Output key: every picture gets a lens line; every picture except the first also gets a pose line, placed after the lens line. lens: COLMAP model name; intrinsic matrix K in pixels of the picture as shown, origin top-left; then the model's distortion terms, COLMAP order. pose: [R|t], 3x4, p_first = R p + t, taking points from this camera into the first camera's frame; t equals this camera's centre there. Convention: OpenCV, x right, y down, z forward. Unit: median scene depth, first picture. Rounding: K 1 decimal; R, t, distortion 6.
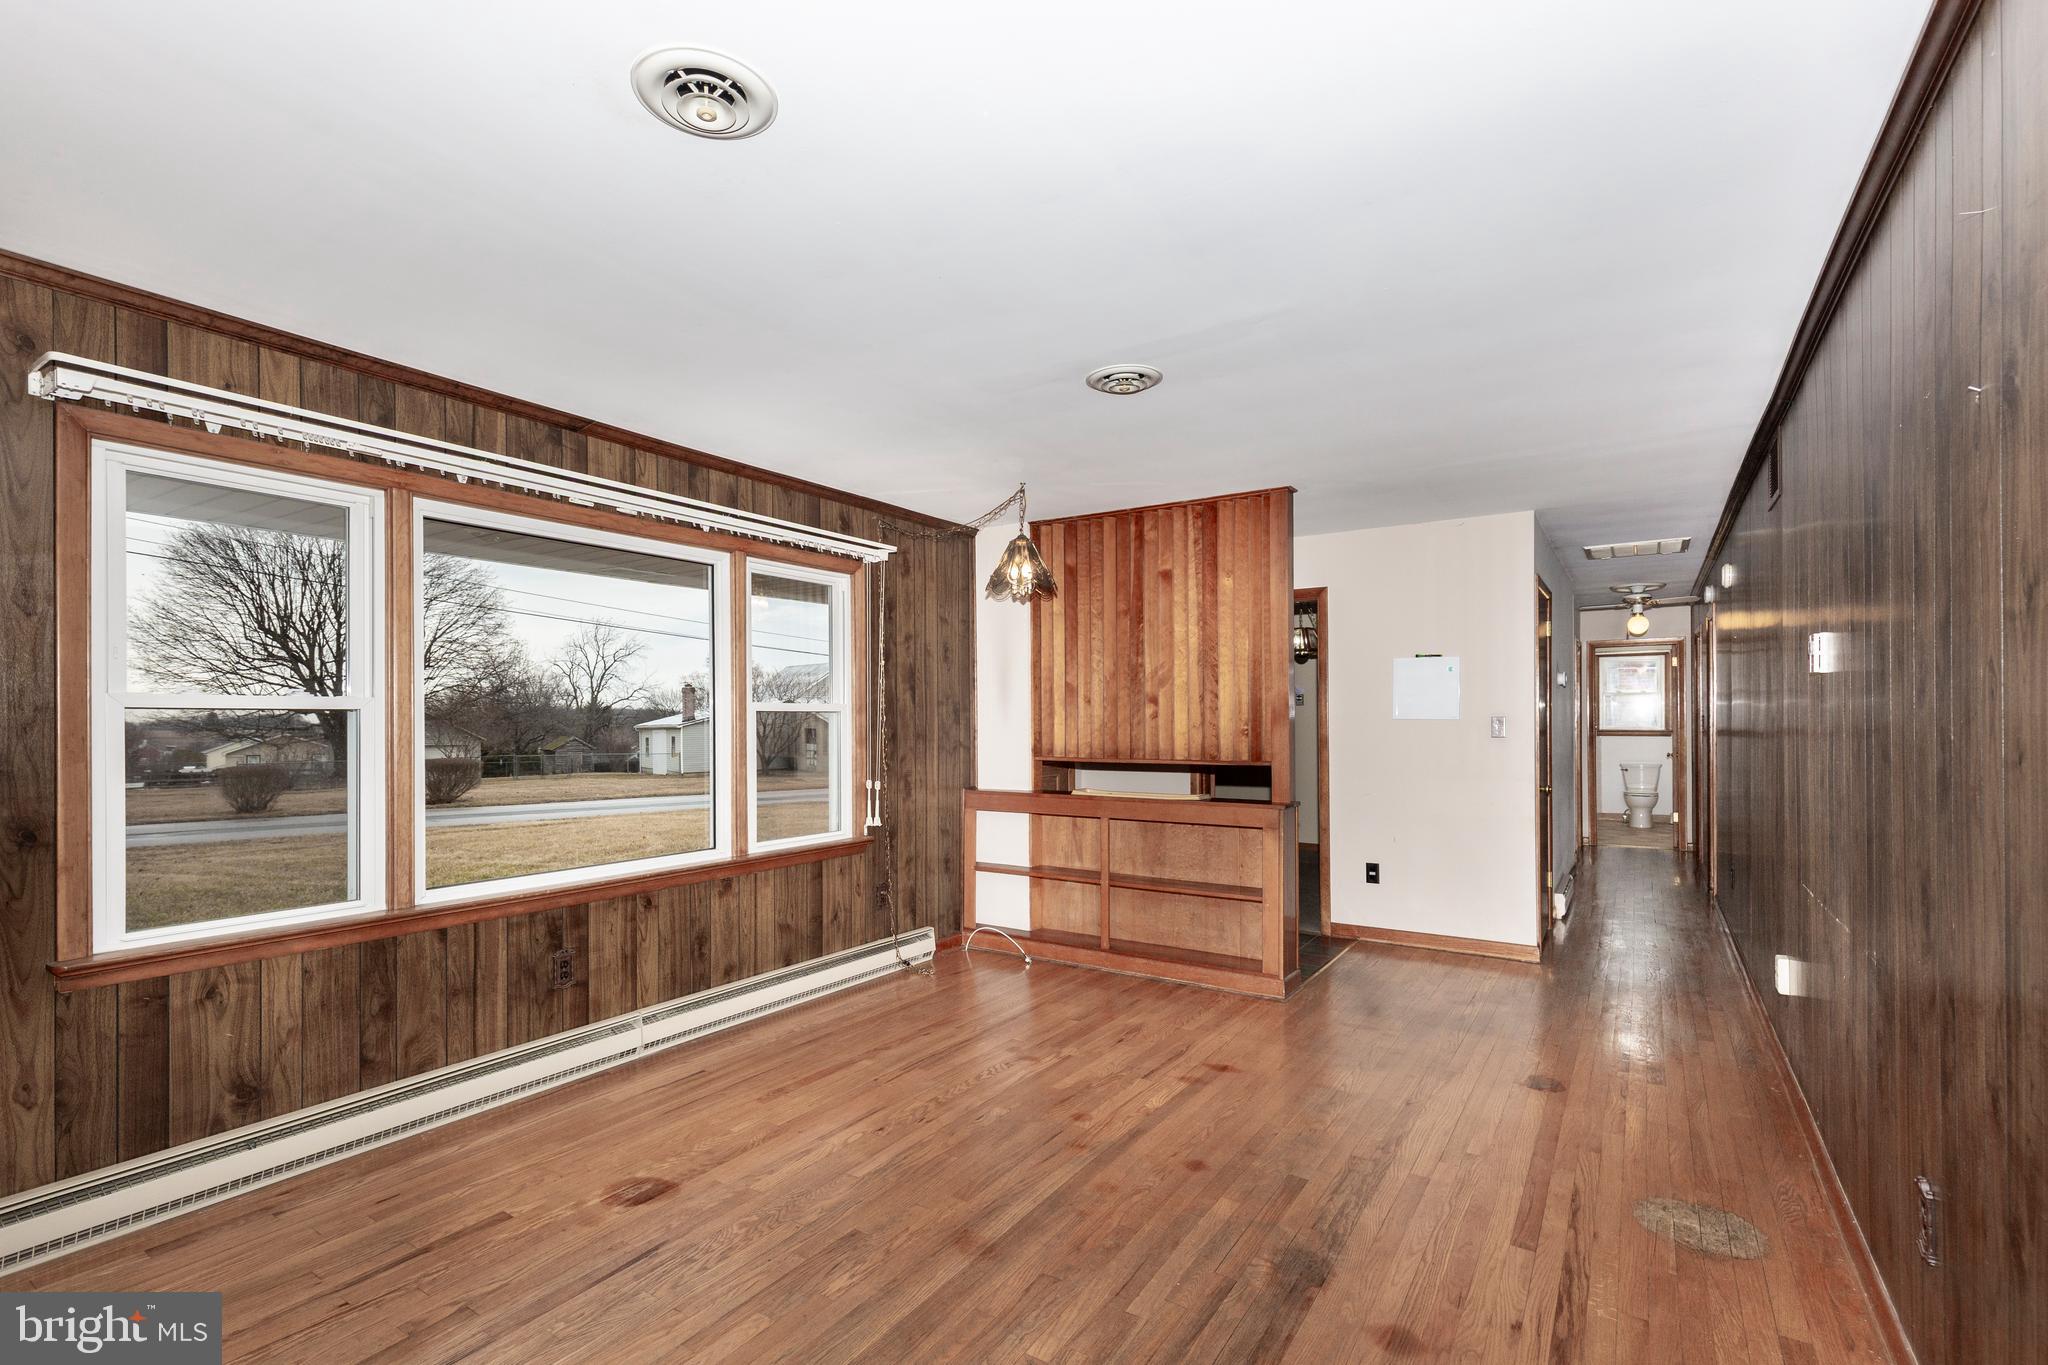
lens RADIAL K [[923.9, 0, 1045.1], [0, 923.9, 723.8], [0, 0, 1]] dist [-0.000285, -0.000175]
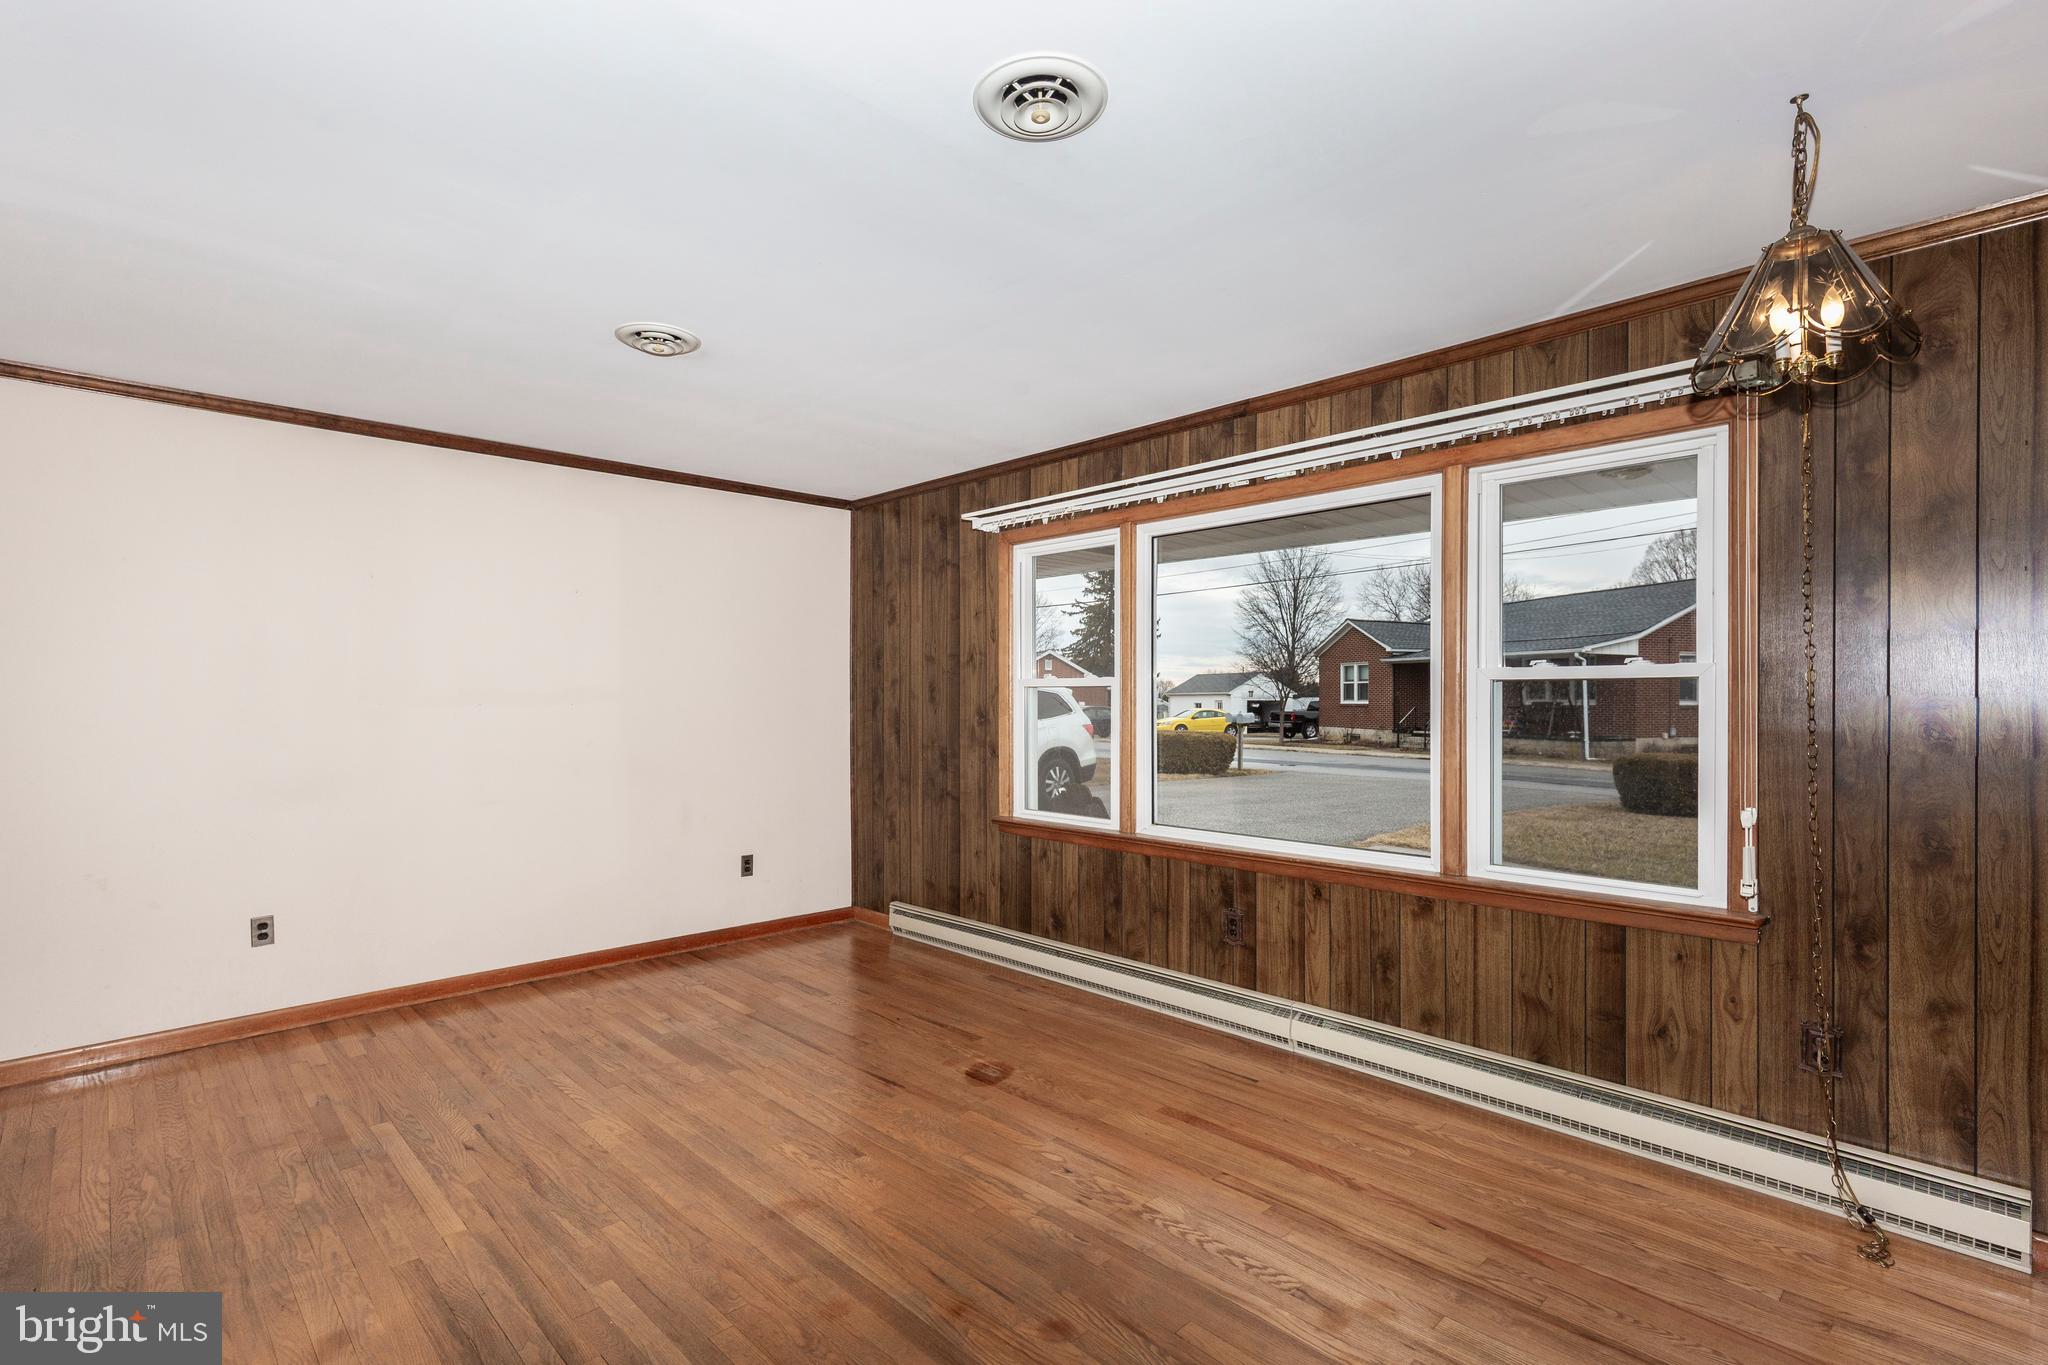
lens RADIAL K [[944.7, 0, 999.7], [0, 944.7, 690.9], [0, 0, 1]] dist [0.003219, -0.000248]
pose [[-0.239232, 0.005532, -0.970947, 0.585403], [0.005011, 0.999977, 0.004463, -0.012682], [0.970950, -0.003797, -0.239254, 0.974179]]
